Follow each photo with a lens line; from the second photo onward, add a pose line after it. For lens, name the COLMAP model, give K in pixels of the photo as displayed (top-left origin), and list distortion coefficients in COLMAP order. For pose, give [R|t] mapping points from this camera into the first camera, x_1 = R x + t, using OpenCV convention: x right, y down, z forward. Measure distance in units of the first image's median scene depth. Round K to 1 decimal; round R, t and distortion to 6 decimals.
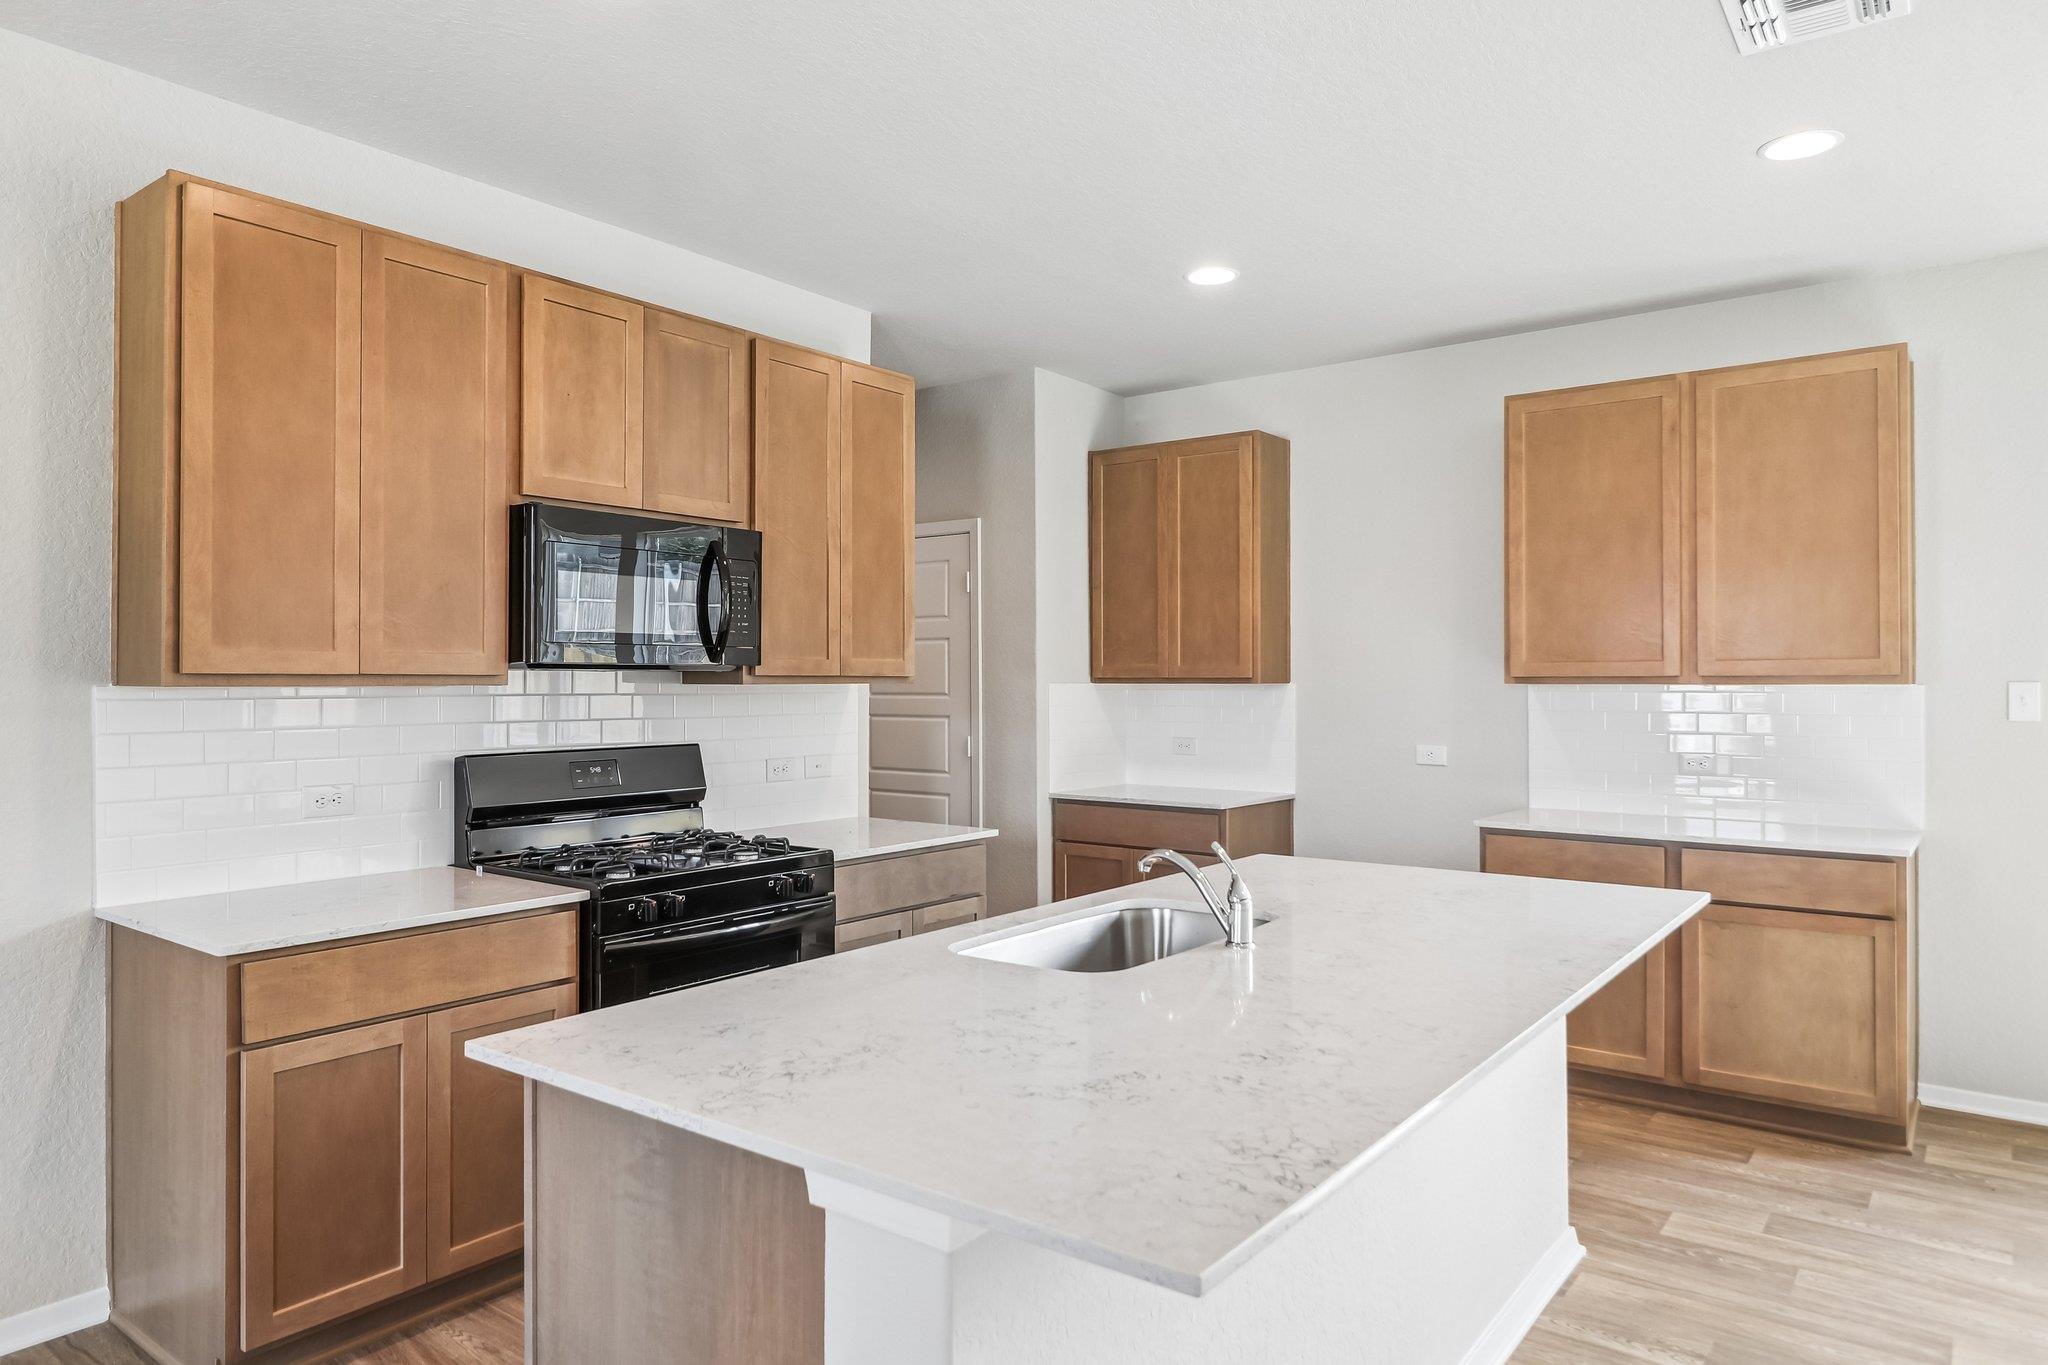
lens RADIAL K [[1290.3, 0, 1018.7], [0, 1290.3, 678.2], [0, 0, 1]] dist [0.000963, 0.002432]
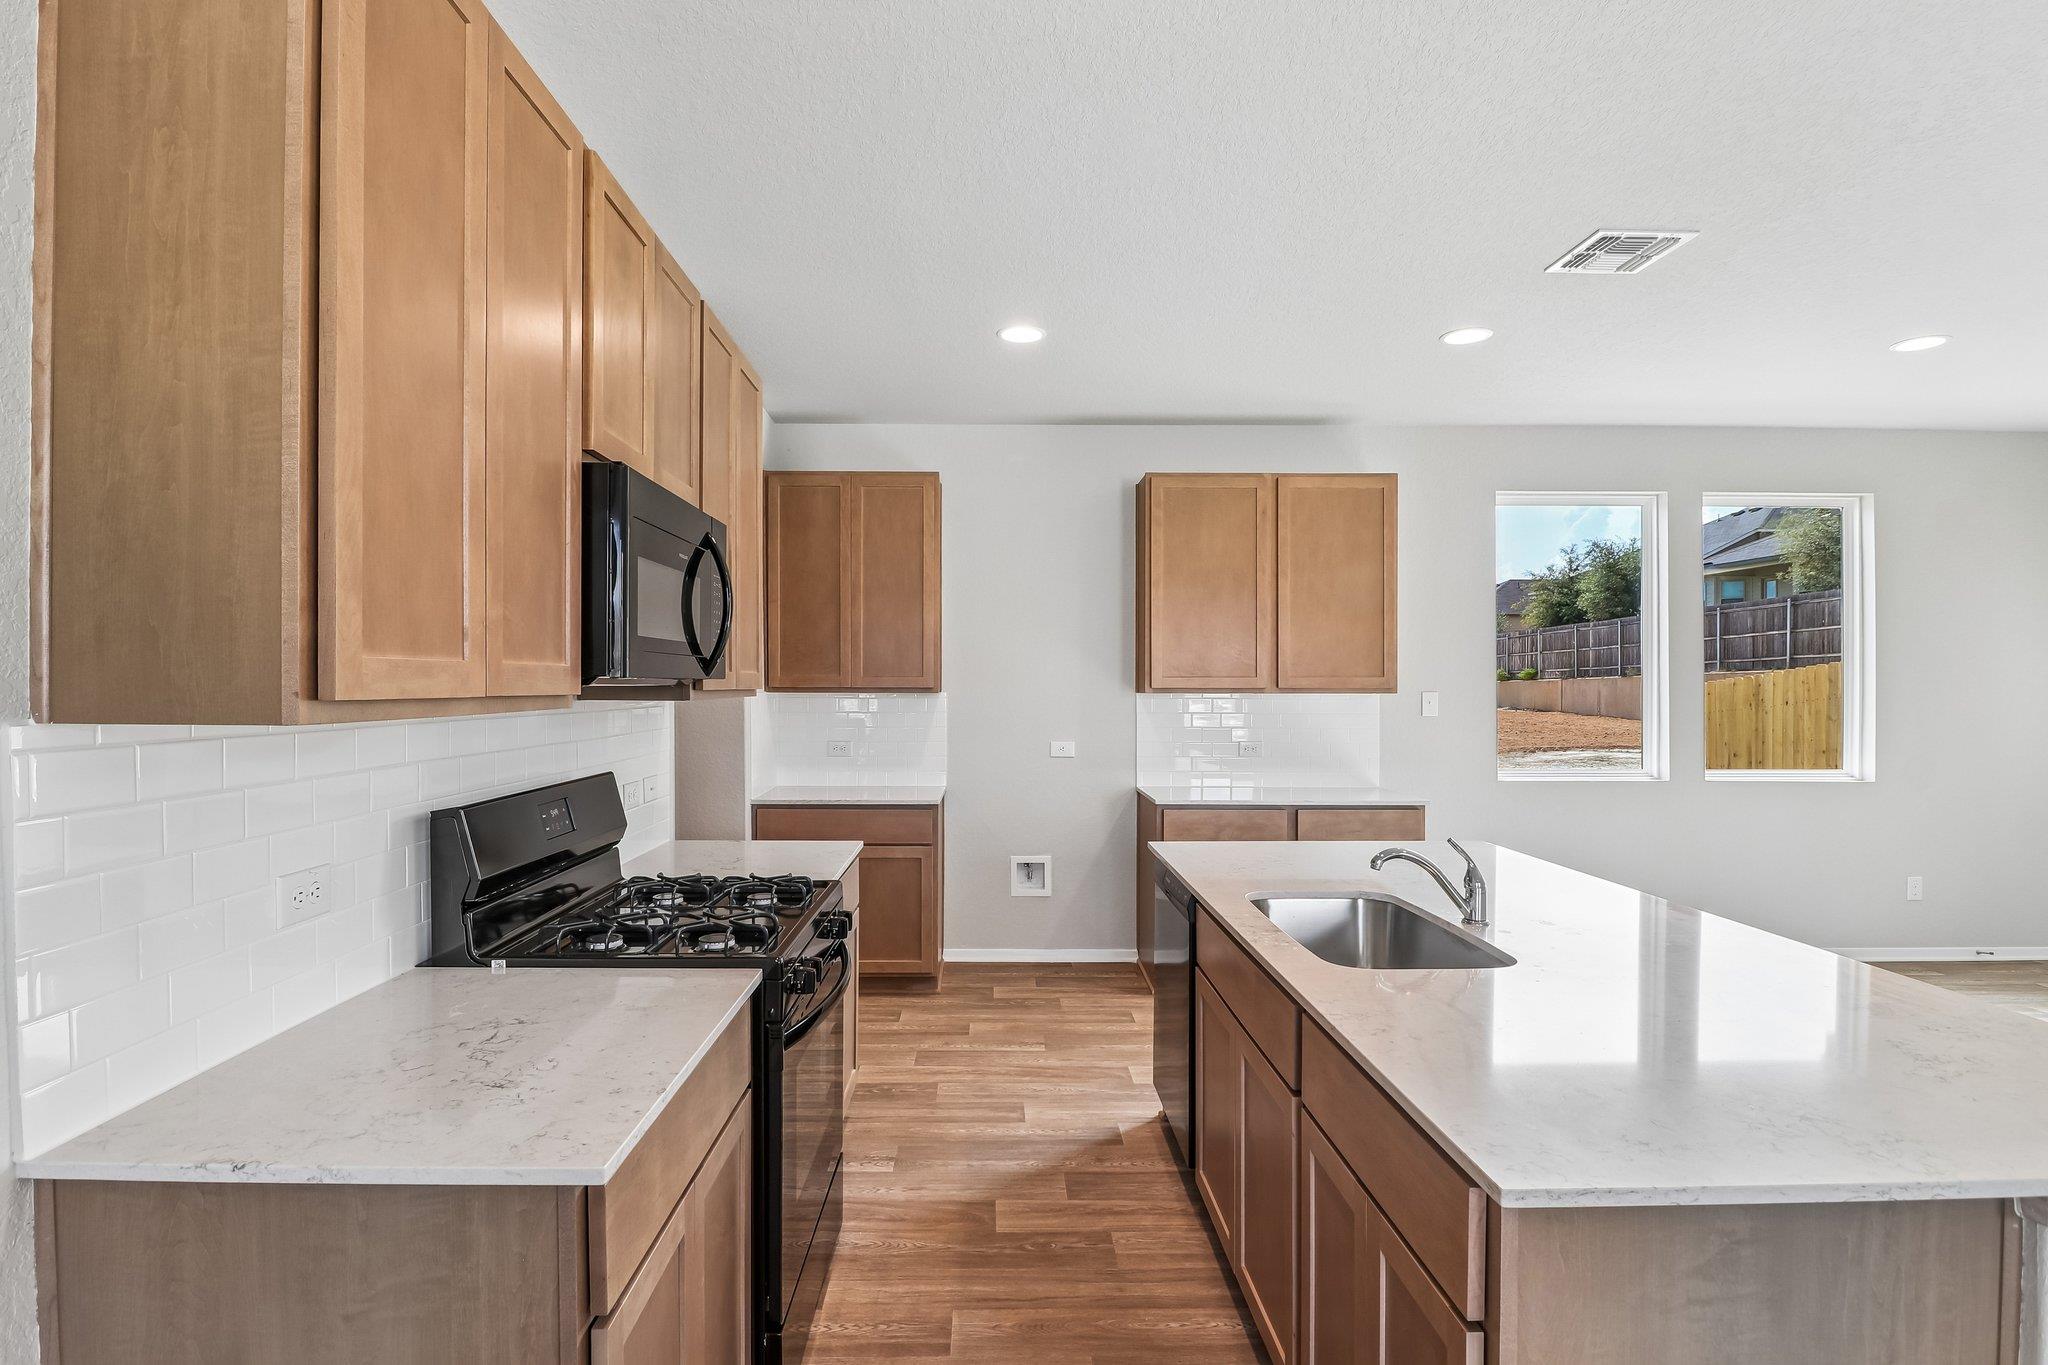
lens RADIAL K [[1037.1, 0, 1004.9], [0, 1037.1, 707.5], [0, 0, 1]] dist [-0.029244, 0.004028]
pose [[0.784284, -0.012283, 0.620281, -0.418241], [-0.003929, 0.999686, 0.024764, -0.007633], [-0.620390, -0.021859, 0.783989, 0.289130]]
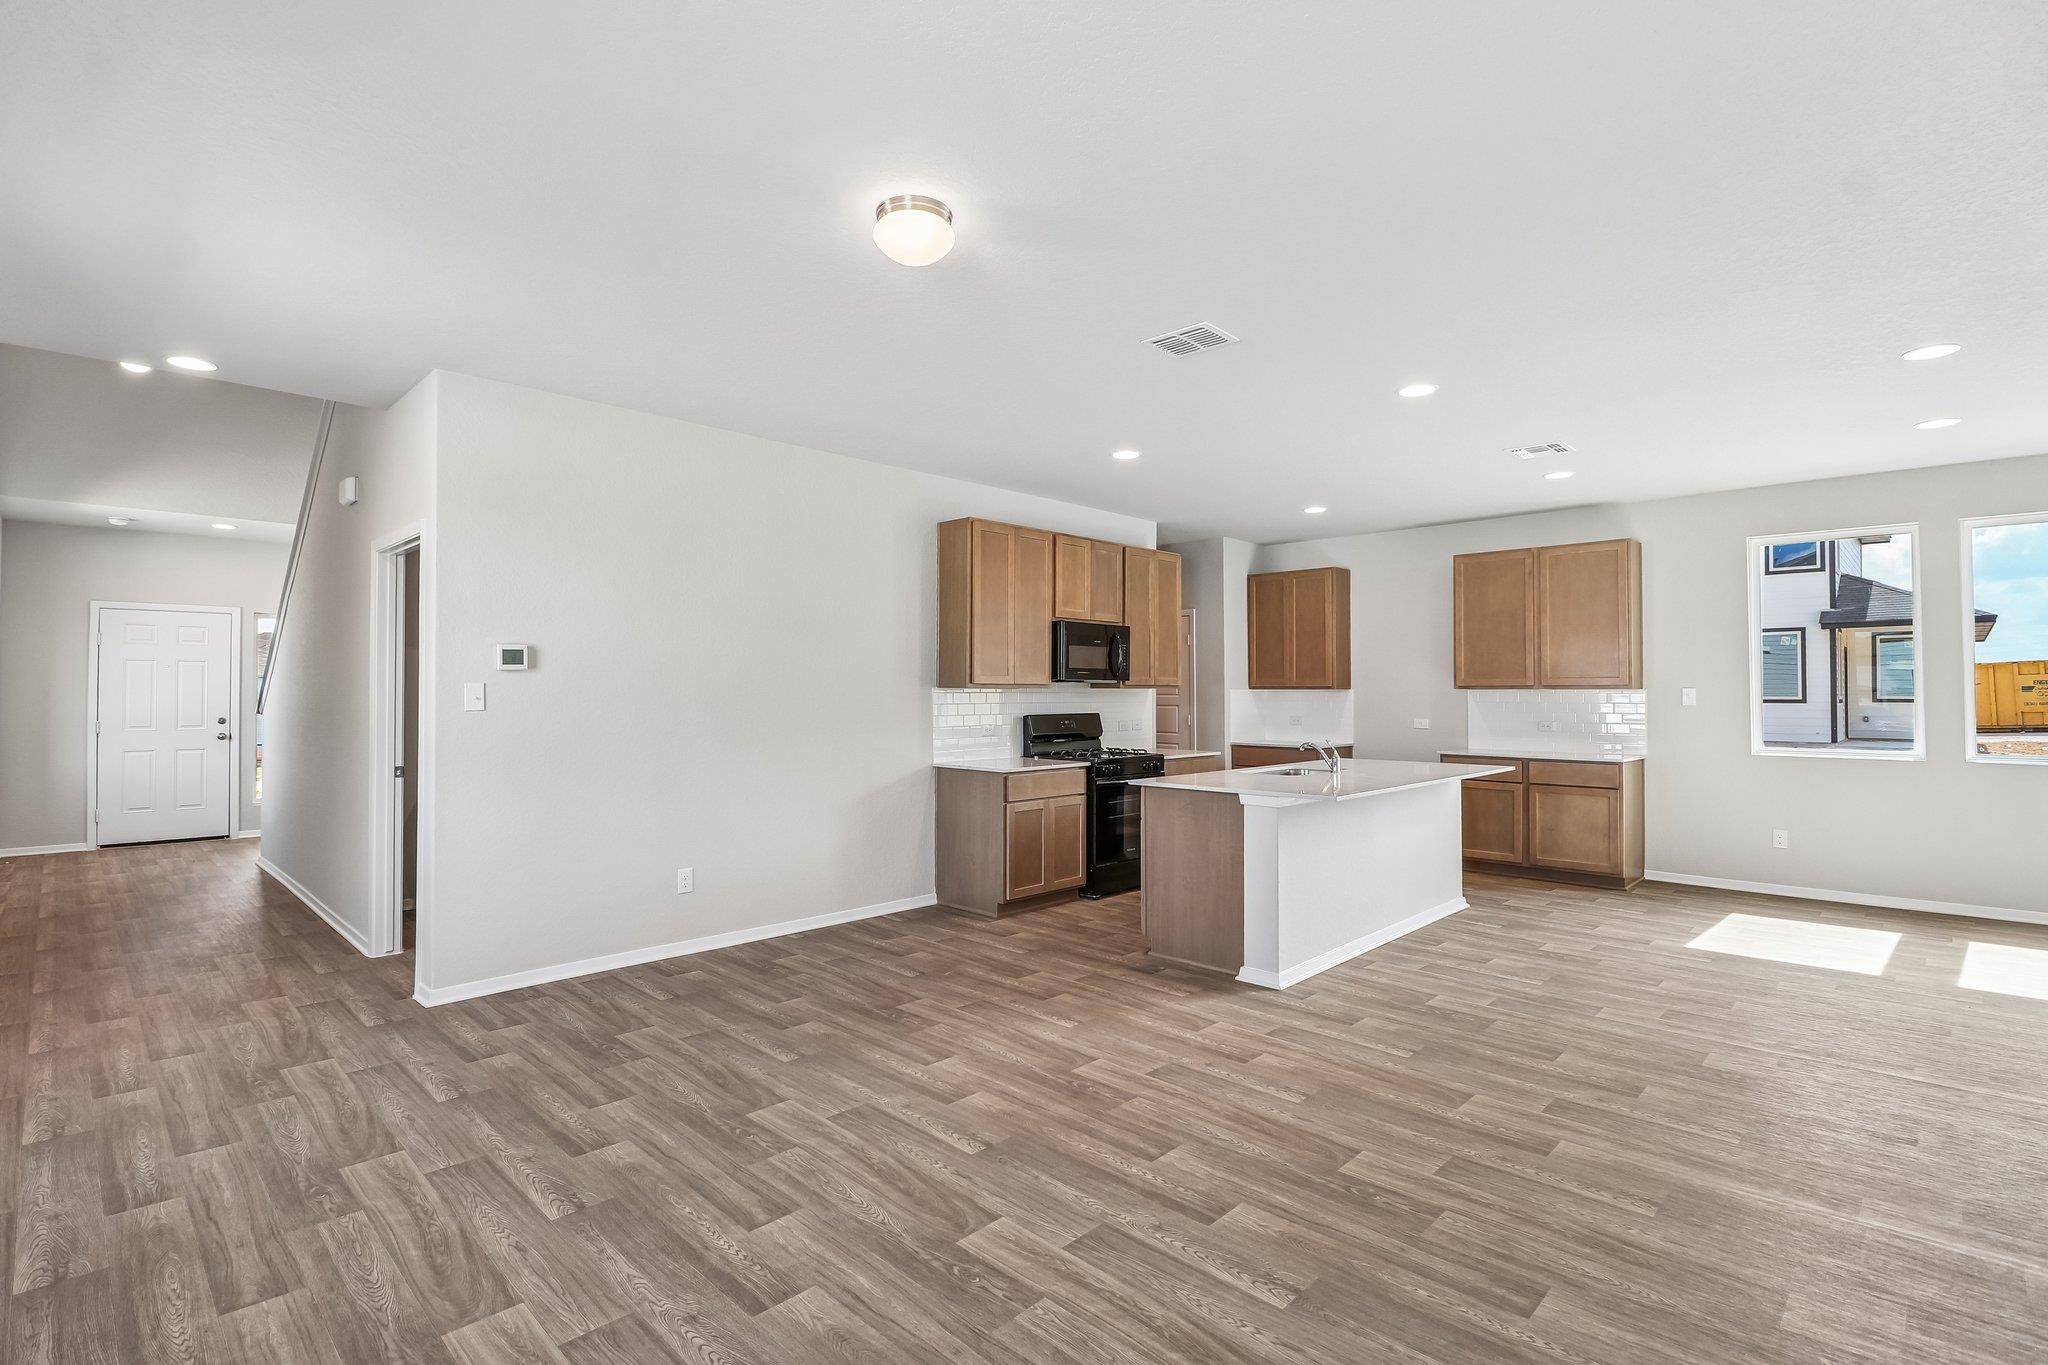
lens RADIAL K [[971.6, 0, 1007.7], [0, 971.6, 682.0], [0, 0, 1]] dist [-0.016538, -0.004753]
pose [[0.991698, -0.000187, -0.128586, -0.166607], [-0.000864, 0.999967, -0.008120, 0.006849], [0.128583, 0.008163, 0.991665, -0.755790]]
